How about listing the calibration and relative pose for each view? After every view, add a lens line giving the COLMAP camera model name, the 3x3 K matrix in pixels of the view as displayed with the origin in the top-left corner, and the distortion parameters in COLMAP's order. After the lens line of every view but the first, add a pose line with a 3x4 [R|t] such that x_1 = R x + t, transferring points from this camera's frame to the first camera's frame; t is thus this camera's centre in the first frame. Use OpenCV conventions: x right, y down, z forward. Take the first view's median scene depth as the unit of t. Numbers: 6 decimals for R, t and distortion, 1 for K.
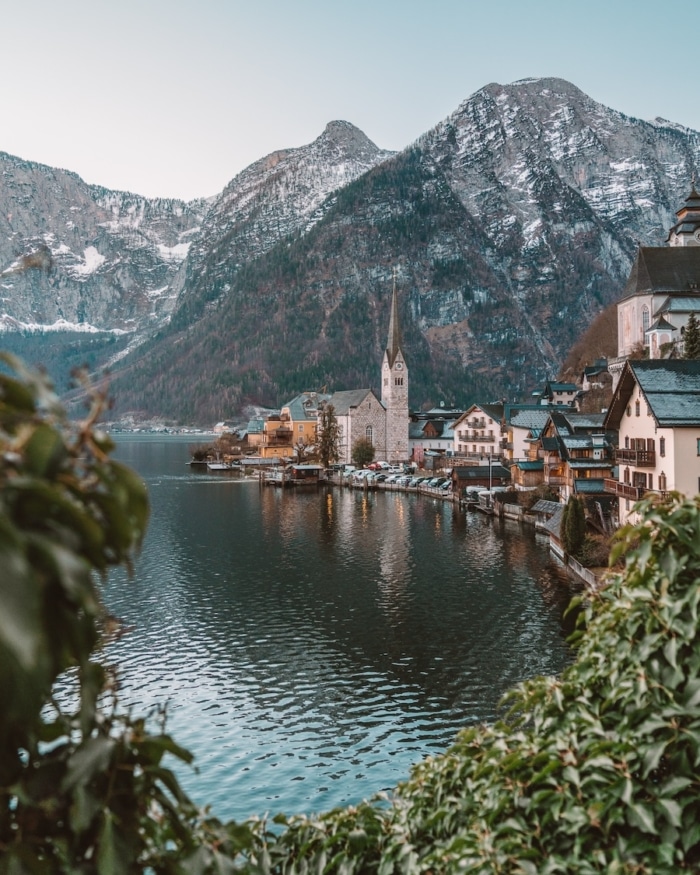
lens RADIAL K [[770.9, 0, 348.2], [0, 770.9, 407.3], [0, 0, 1]] dist [-0.005033, 0.009361]
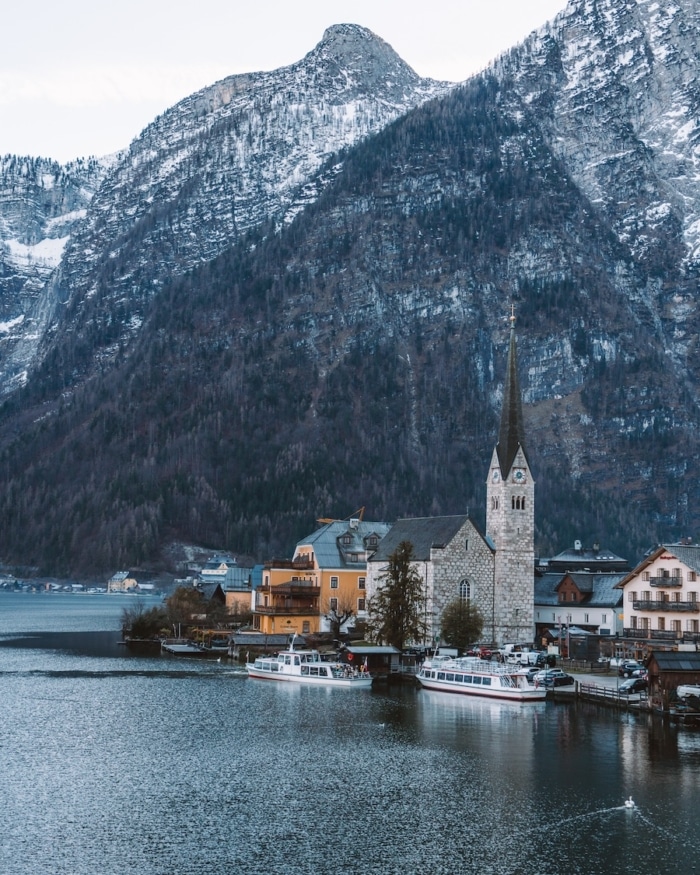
lens RADIAL K [[1447.4, 0, 350.0], [0, 1447.4, 437.5], [0, 0, 1]] dist [0.027783, 0.061496]
pose [[0.999734, 0.022987, 0.002111, -0.007633], [-0.022756, 0.996749, -0.077294, 0.000472], [-0.003881, 0.077225, 0.997006, -0.008174]]
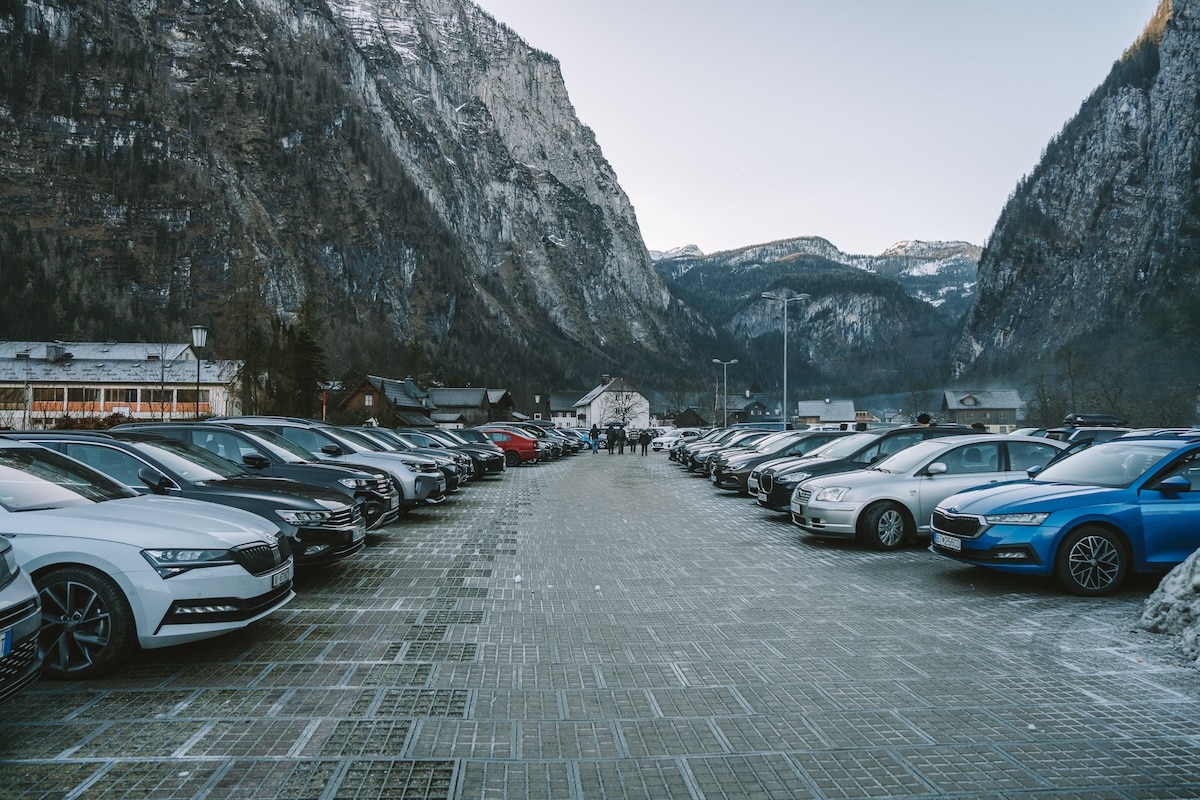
lens RADIAL K [[813.9, 0, 588.3], [0, 813.9, 392.4], [0, 0, 1]] dist [-0.007098, 0.005373]
pose [[0.756721, 0.038951, 0.652577, 0.125759], [-0.020795, 0.999152, -0.035525, 0.020118], [-0.653408, 0.013312, 0.756889, 0.588029]]
